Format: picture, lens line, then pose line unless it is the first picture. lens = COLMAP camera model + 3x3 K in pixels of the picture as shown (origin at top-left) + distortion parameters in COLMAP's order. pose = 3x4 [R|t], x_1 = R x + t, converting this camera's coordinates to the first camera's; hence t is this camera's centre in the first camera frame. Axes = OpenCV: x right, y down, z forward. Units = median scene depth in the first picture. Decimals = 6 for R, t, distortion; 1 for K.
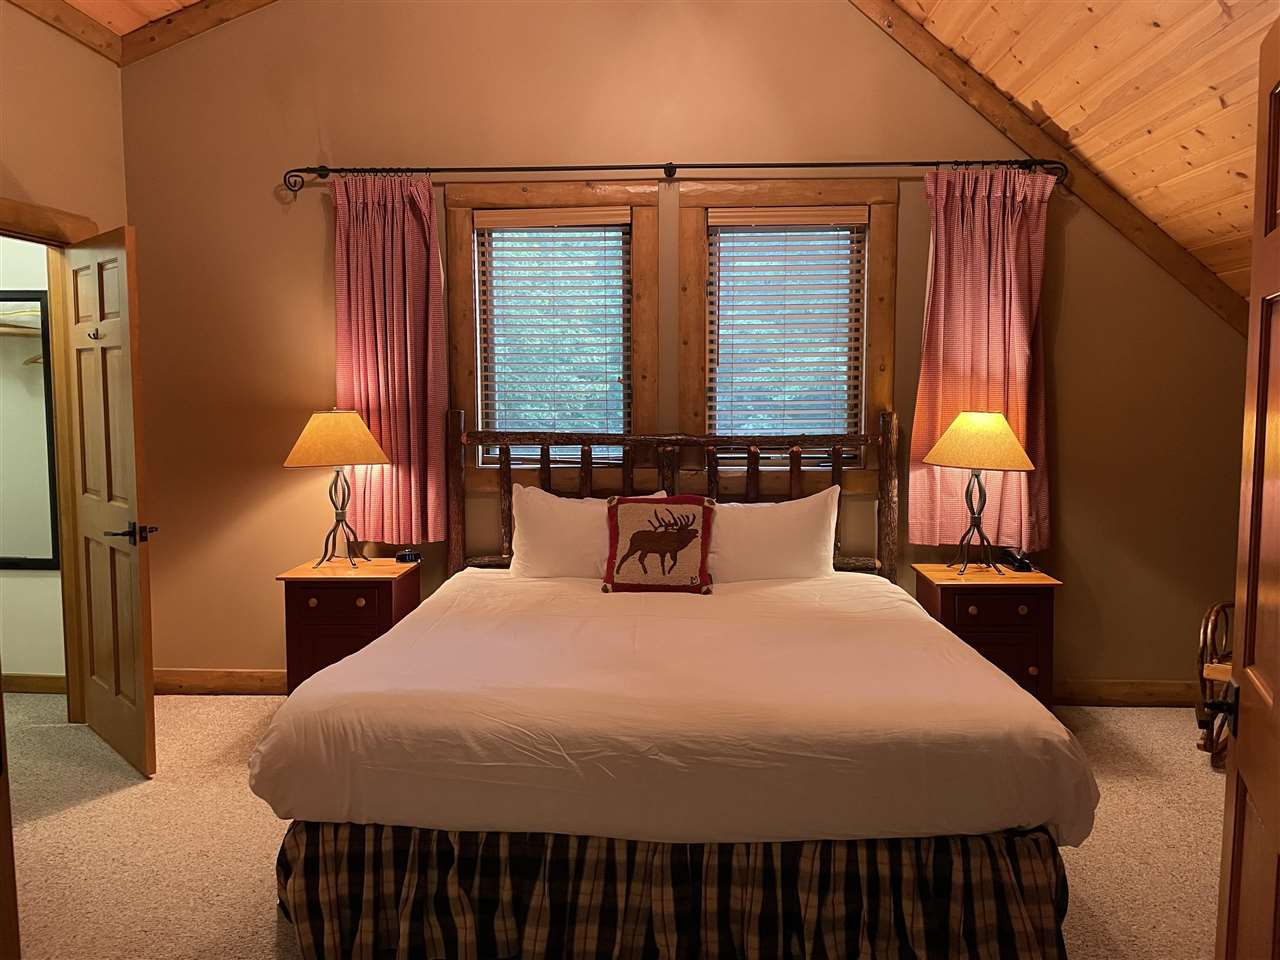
lens RADIAL K [[969.9, 0, 639.6], [0, 969.9, 464.9], [0, 0, 1]] dist [0.083952, -0.111263]
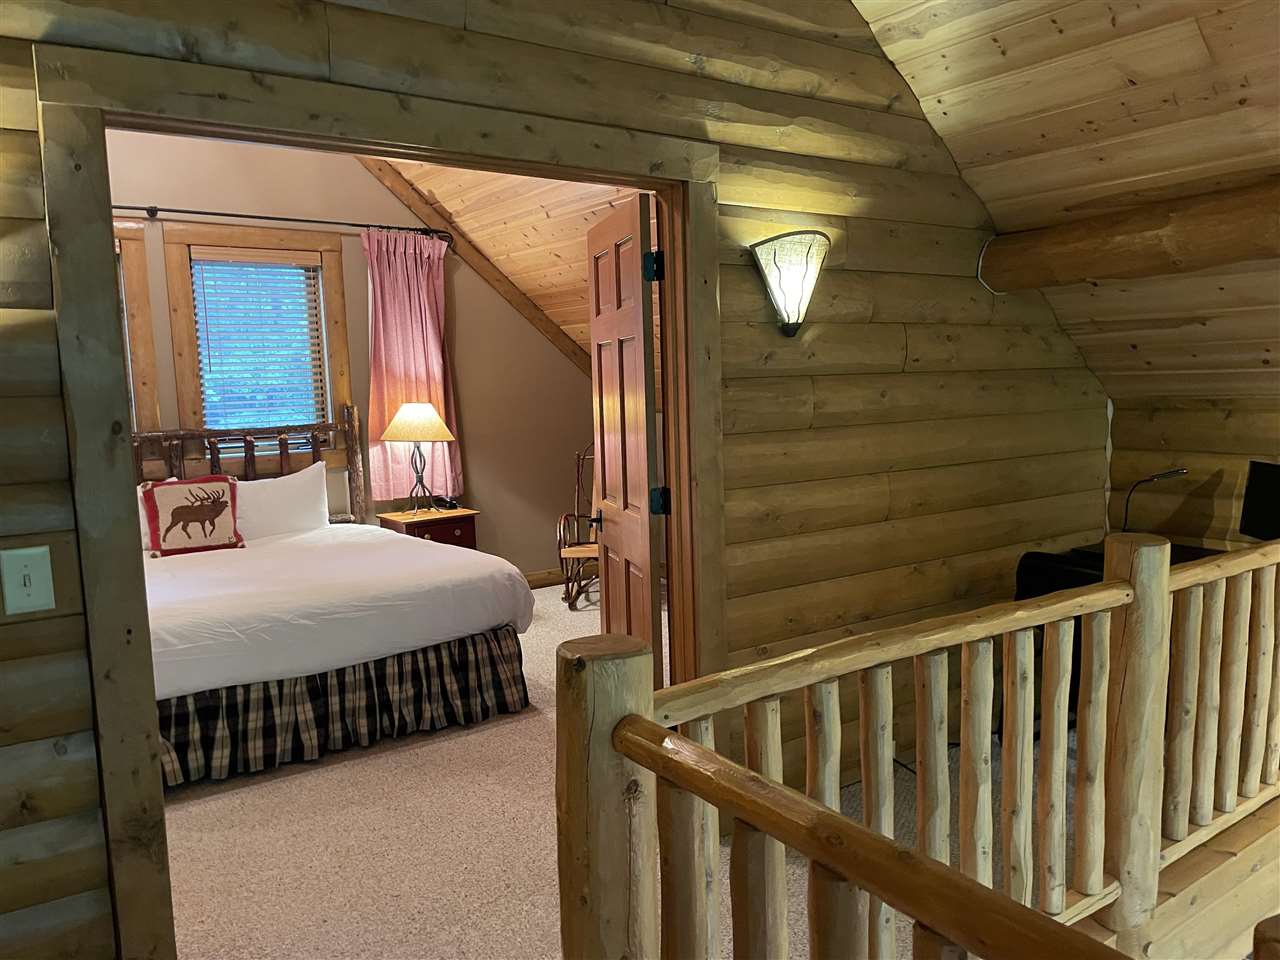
lens RADIAL K [[969.9, 0, 646.7], [0, 969.9, 491.7], [0, 0, 1]] dist [0.083952, -0.111263]
pose [[0.784447, -0.093472, 0.613112, -0.283088], [0.078387, 0.995592, 0.051491, 0.029294], [-0.615223, 0.007668, 0.788316, -0.349305]]
